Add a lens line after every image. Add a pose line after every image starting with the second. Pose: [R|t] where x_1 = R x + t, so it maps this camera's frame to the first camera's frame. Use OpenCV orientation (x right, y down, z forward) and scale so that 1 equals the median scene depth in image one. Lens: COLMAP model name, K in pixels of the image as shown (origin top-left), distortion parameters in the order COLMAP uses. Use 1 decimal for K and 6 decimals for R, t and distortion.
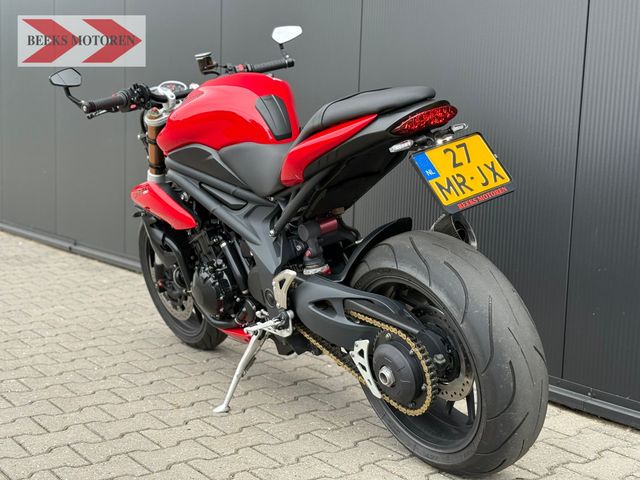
lens RADIAL K [[887.8, 0, 316.0], [0, 887.8, 240.7], [0, 0, 1]] dist [0.087145, 0.000000]
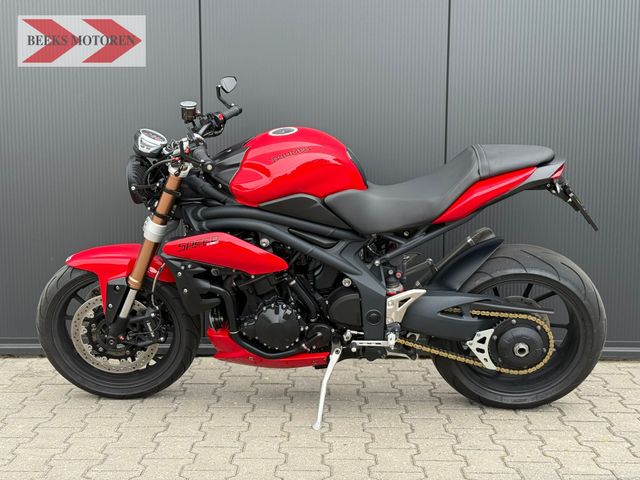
lens RADIAL K [[887.8, 0, 317.9], [0, 887.8, 238.6], [0, 0, 1]] dist [0.087145, 0.000000]
pose [[0.613817, -0.109140, 0.781867, -1.039156], [0.107283, 0.992742, 0.054352, -0.115775], [-0.782124, 0.050518, 0.621071, 0.310366]]
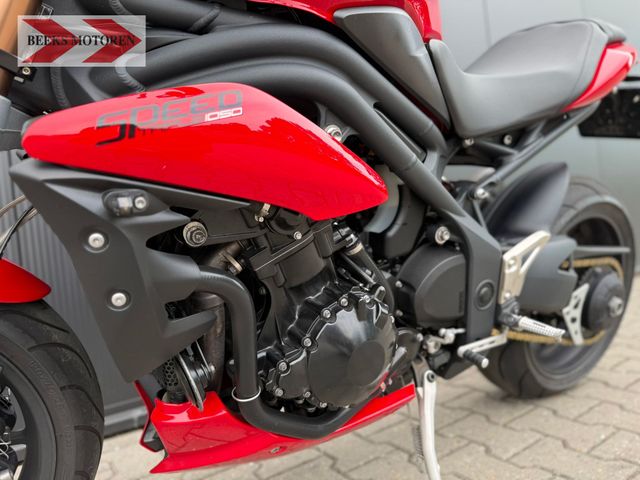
lens RADIAL K [[452.5, 0, 318.1], [0, 452.5, 238.4], [0, 0, 1]] dist [0.029729, -0.052326]
pose [[0.070366, -0.041135, 0.996673, -0.396705], [0.223208, 0.974464, 0.024460, -0.011183], [-0.972228, 0.220744, 0.077751, 1.094720]]
